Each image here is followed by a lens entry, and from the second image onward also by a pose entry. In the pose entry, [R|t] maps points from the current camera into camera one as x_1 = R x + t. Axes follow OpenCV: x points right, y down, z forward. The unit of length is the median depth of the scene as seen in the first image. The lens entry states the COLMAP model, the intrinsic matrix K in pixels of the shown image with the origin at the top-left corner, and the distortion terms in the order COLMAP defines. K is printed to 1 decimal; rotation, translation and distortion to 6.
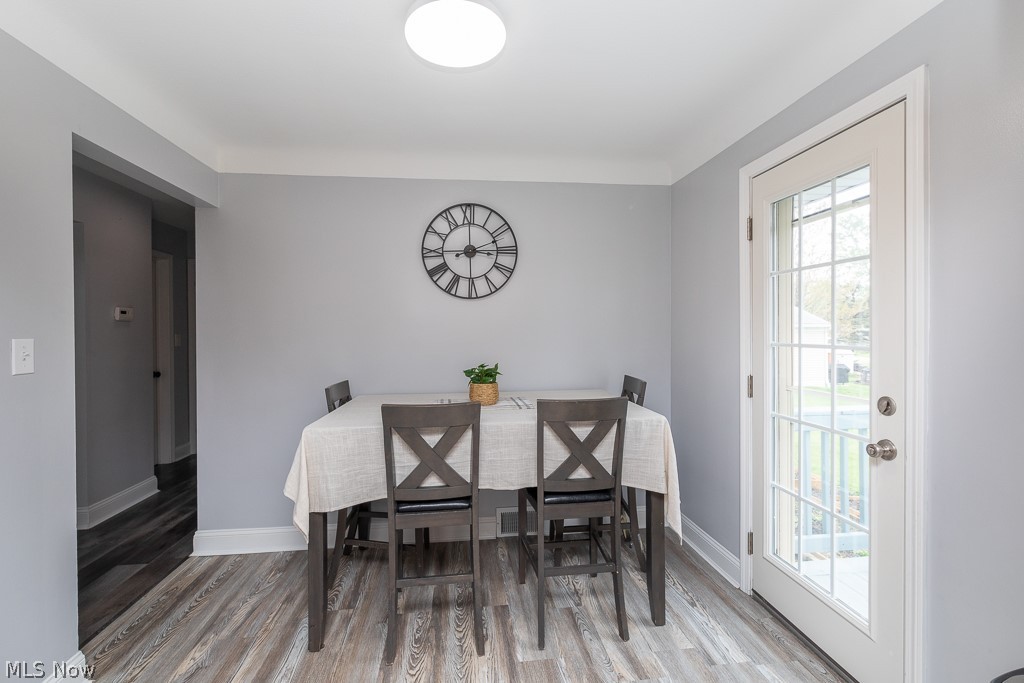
lens RADIAL K [[426.2, 0, 508.5], [0, 426.2, 332.6], [0, 0, 1]] dist [-0.000023, 0.000012]
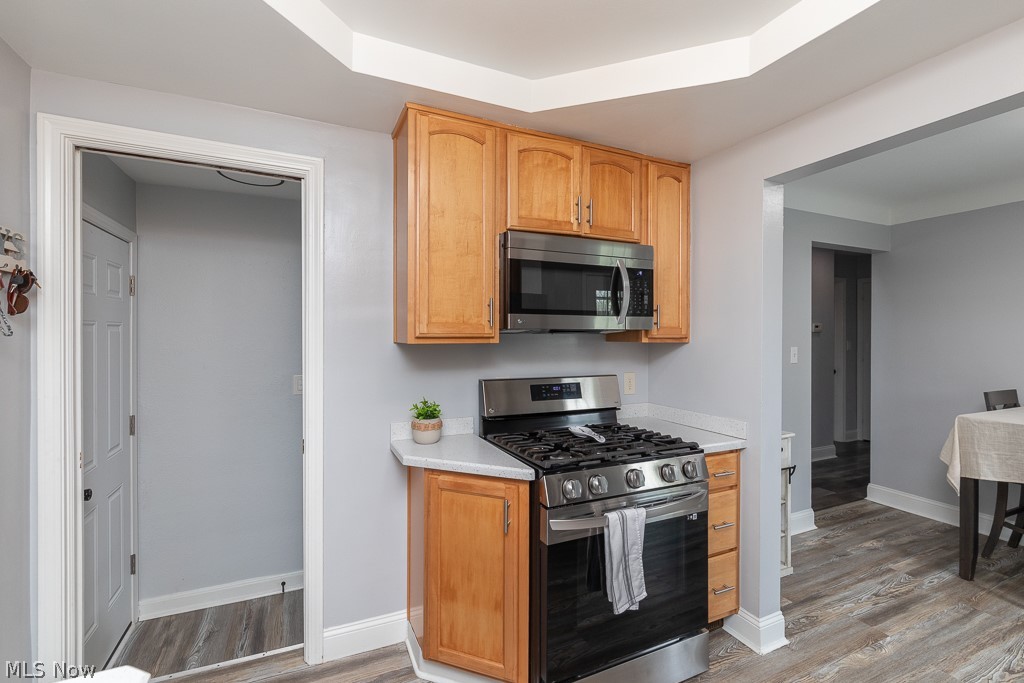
lens RADIAL K [[458.7, 0, 510.1], [0, 458.7, 336.3], [0, 0, 1]] dist [0.000440, -0.000047]
pose [[0.297266, 0.010874, -0.954733, 0.422148], [-0.006351, 0.999936, 0.009411, -0.033007], [0.954774, 0.003266, 0.297316, -0.692360]]
